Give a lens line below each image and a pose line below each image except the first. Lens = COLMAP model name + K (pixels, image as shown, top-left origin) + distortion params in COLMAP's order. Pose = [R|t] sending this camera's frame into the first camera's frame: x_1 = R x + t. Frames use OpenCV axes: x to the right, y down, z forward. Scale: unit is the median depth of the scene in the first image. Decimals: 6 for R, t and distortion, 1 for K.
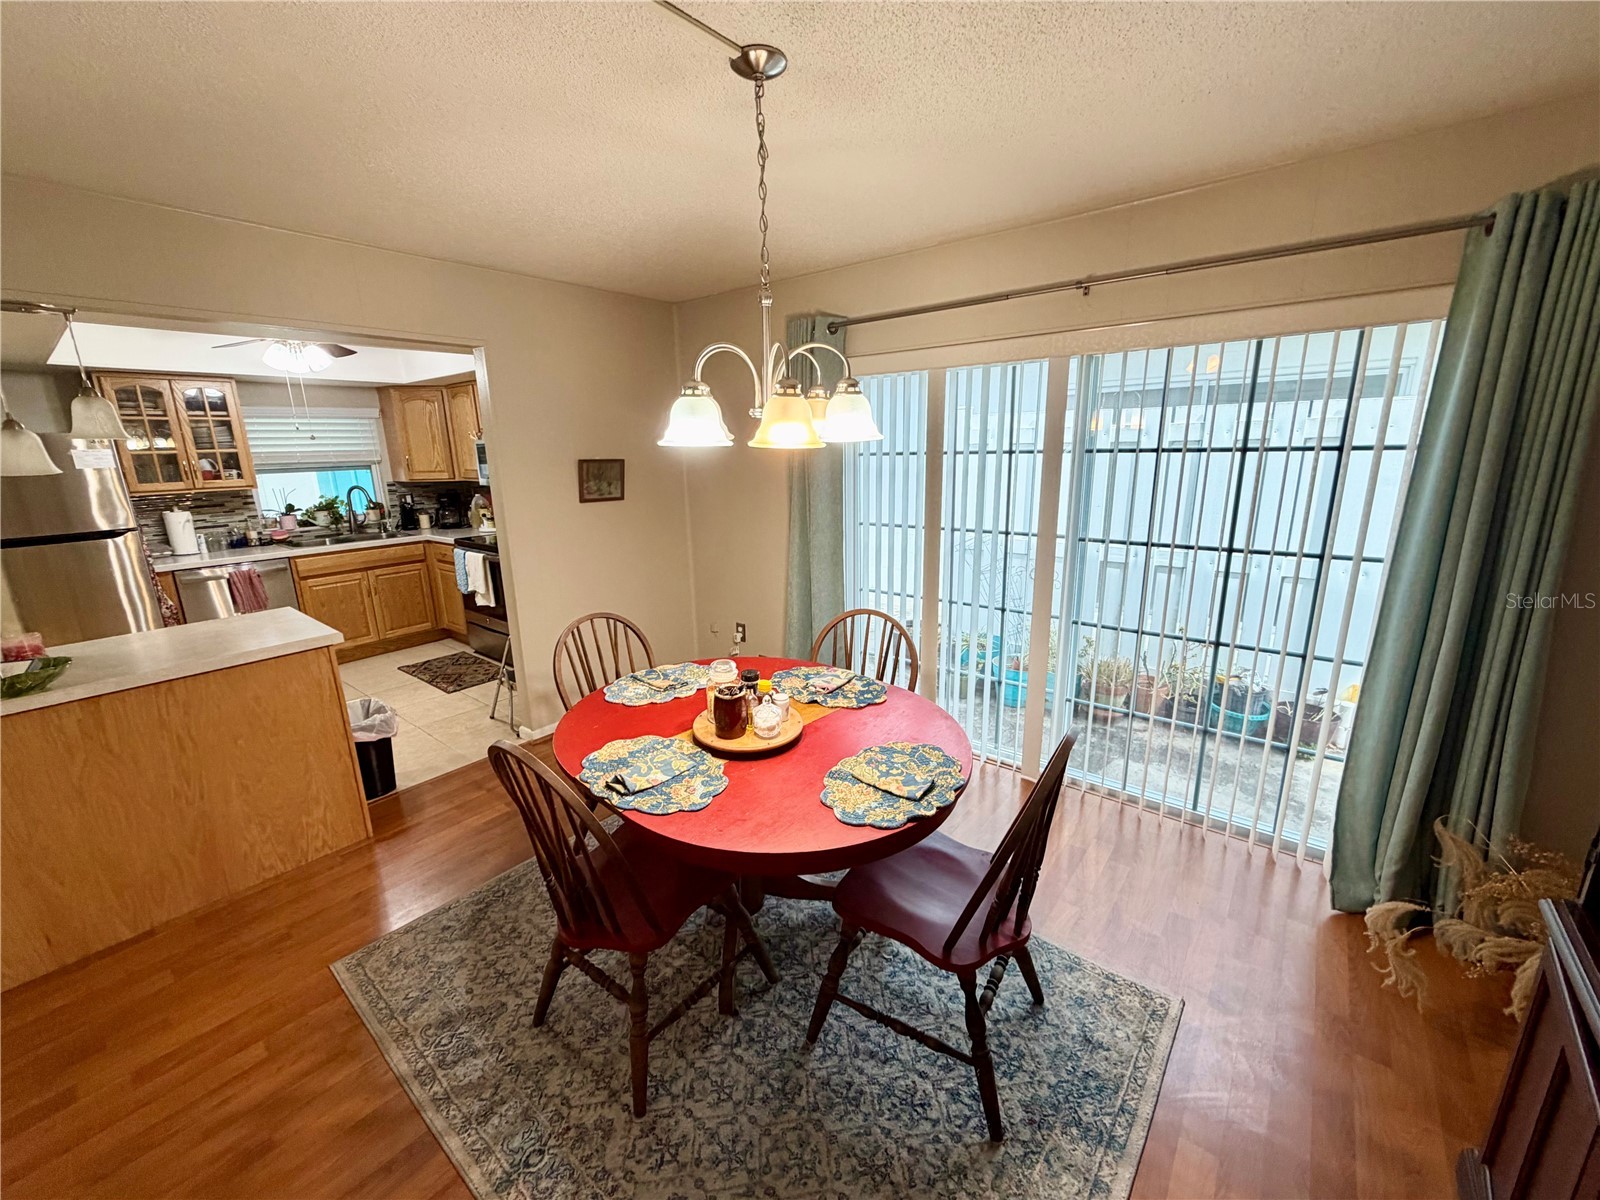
lens RADIAL K [[639.0, 0, 794.4], [0, 639.0, 600.7], [0, 0, 1]] dist [0.000859, 0.000129]
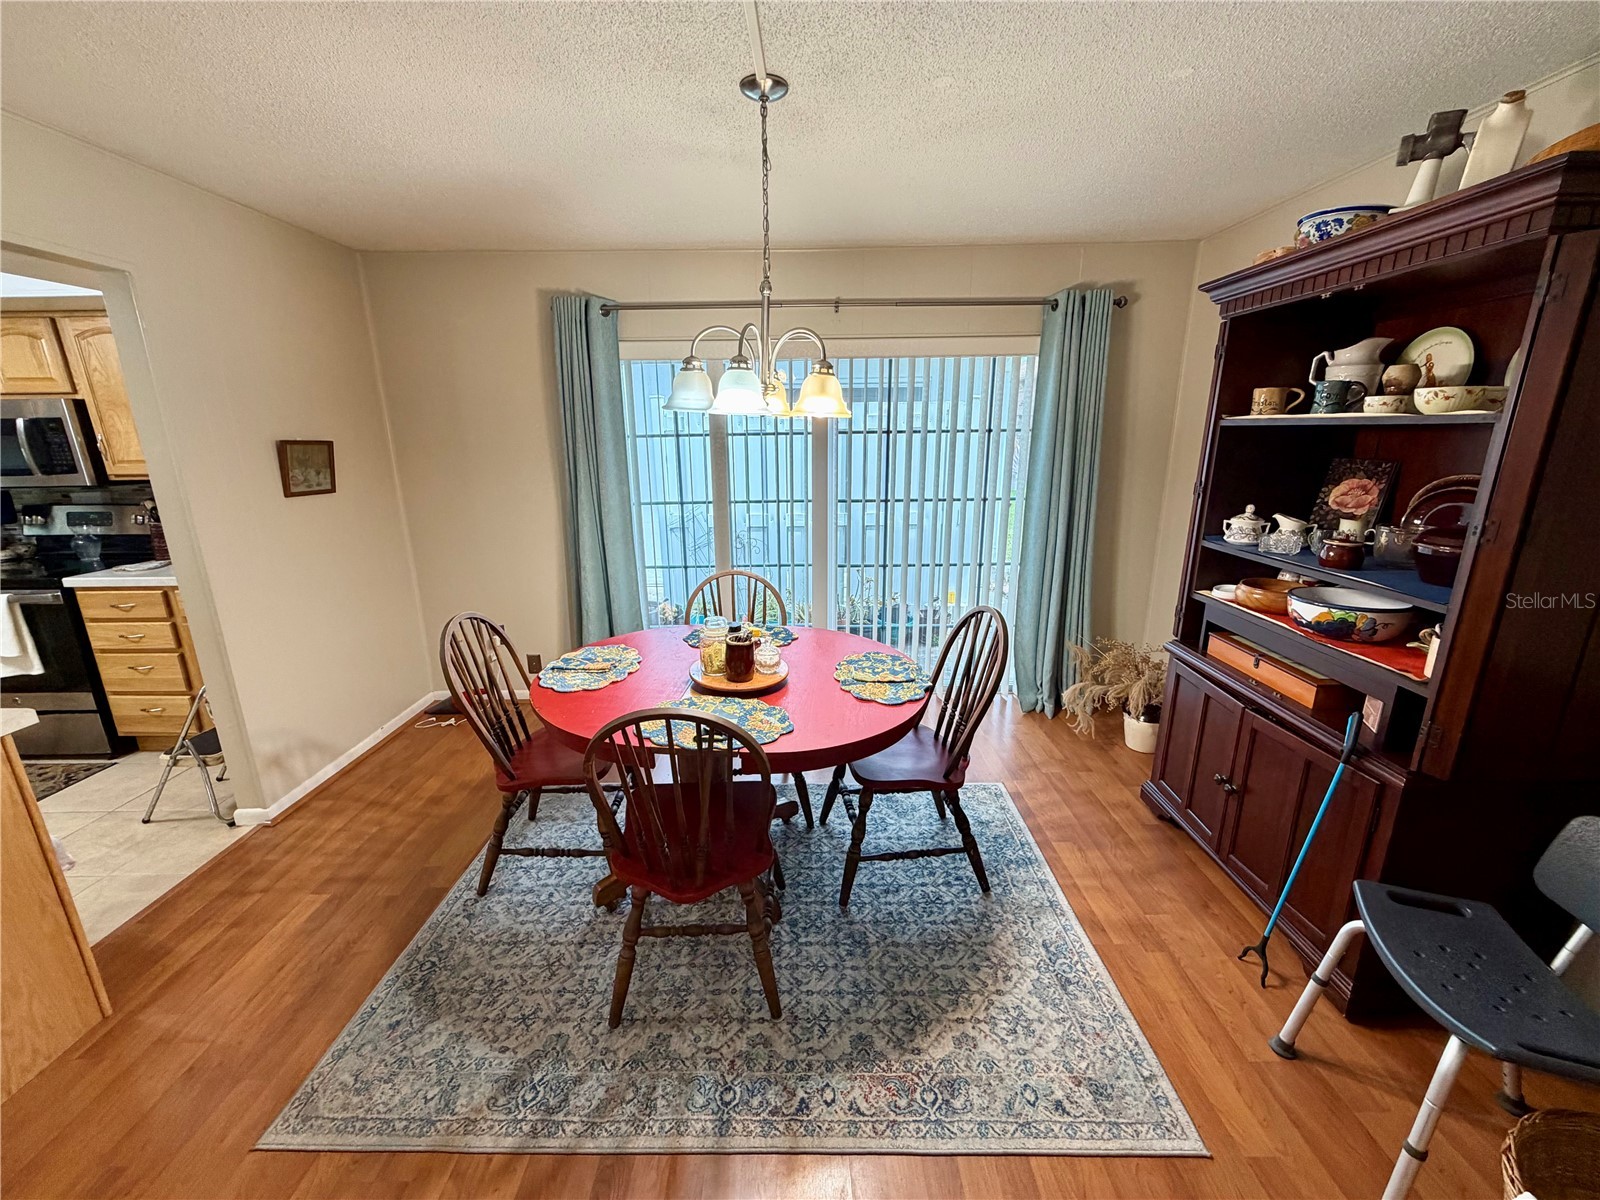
lens RADIAL K [[639.0, 0, 795.2], [0, 639.0, 601.4], [0, 0, 1]] dist [0.000859, 0.000129]
pose [[0.776607, -0.149716, 0.611937, -0.340040], [0.144960, 0.987754, 0.057696, 0.012998], [-0.613081, 0.043899, 0.788799, 0.030798]]
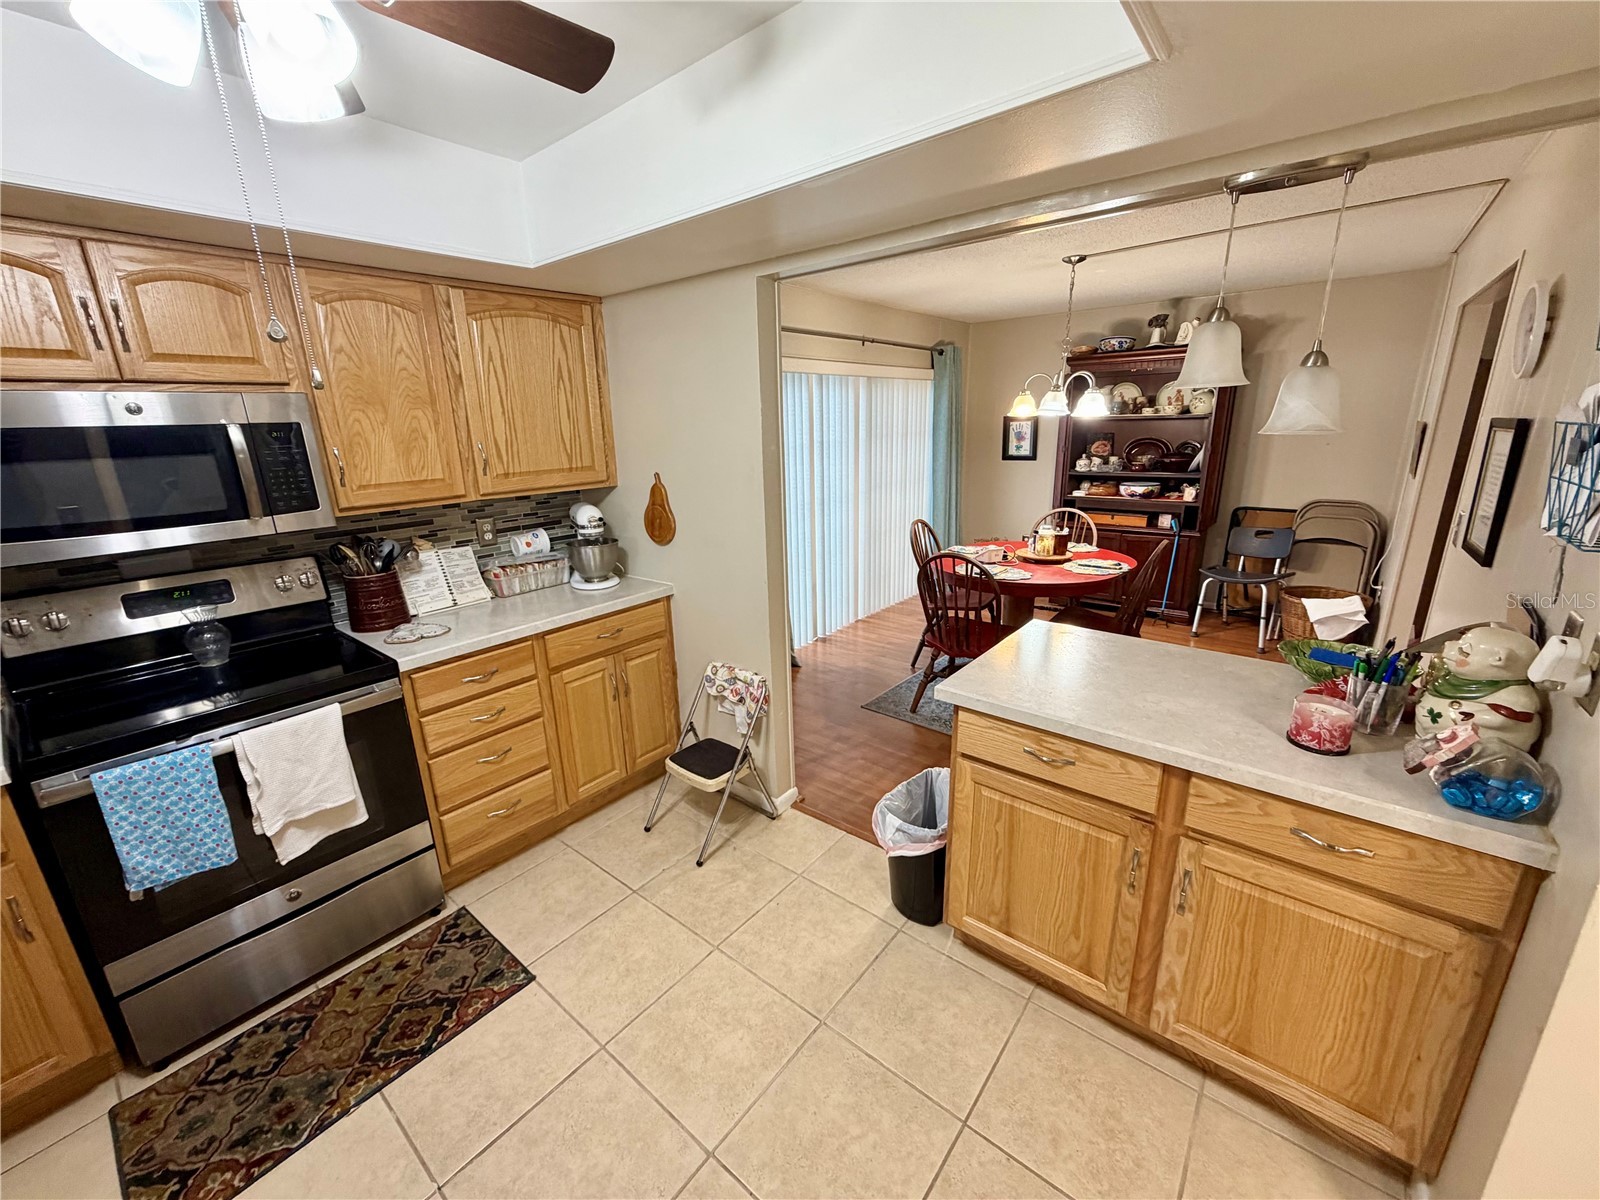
lens RADIAL K [[639.0, 0, 794.4], [0, 639.0, 599.6], [0, 0, 1]] dist [0.000859, 0.000129]
pose [[0.000700, -0.248647, 0.968594, -1.073279], [0.267296, 0.933398, 0.239418, -0.190598], [-0.963614, 0.258734, 0.067116, 0.856552]]
